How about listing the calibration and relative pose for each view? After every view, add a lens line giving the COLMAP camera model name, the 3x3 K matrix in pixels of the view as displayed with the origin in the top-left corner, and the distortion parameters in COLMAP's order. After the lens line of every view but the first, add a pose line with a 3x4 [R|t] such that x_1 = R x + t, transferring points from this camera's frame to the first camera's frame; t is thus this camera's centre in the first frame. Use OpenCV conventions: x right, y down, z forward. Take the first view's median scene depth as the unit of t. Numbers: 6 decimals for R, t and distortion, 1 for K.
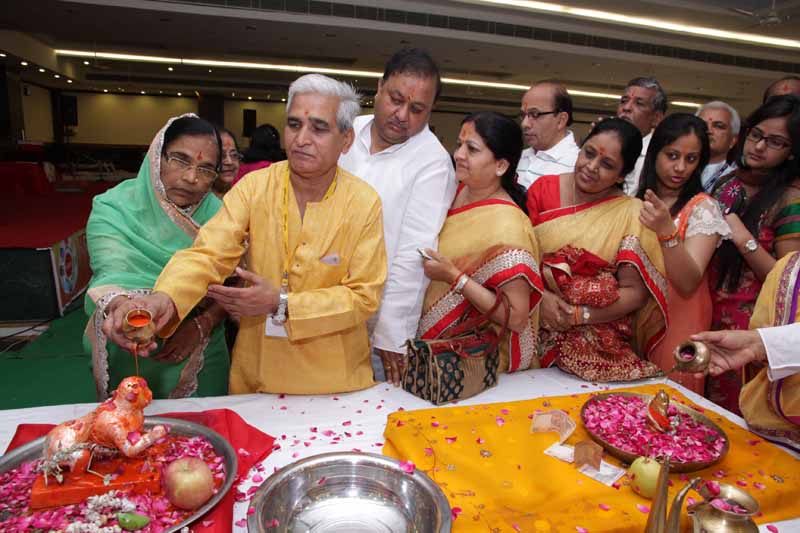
lens RADIAL K [[571.7, 0, 414.1], [0, 571.7, 267.3], [0, 0, 1]] dist [-0.090174, 0.046587]
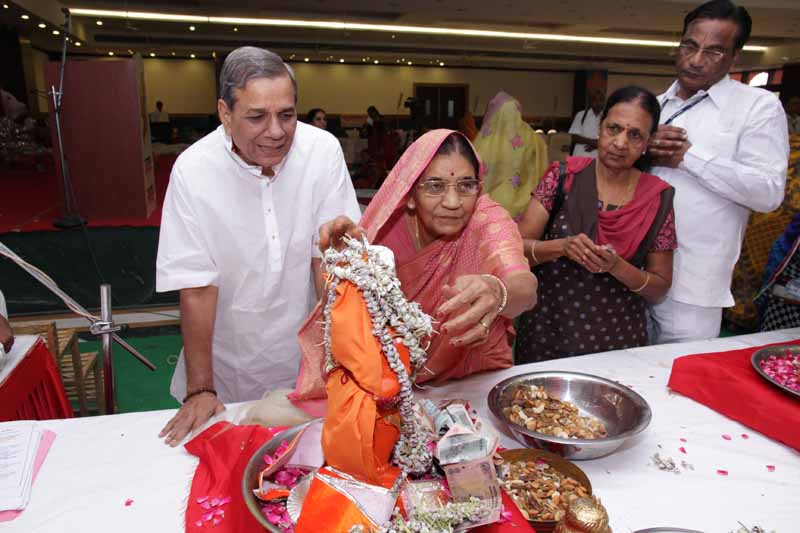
lens RADIAL K [[622.2, 0, 399.1], [0, 622.2, 264.1], [0, 0, 1]] dist [-0.008247, 0.018607]
pose [[0.996999, -0.055617, 0.053846, -2.878587], [0.053213, 0.997565, 0.045091, 0.027708], [-0.056223, -0.042091, 0.997531, -0.827447]]
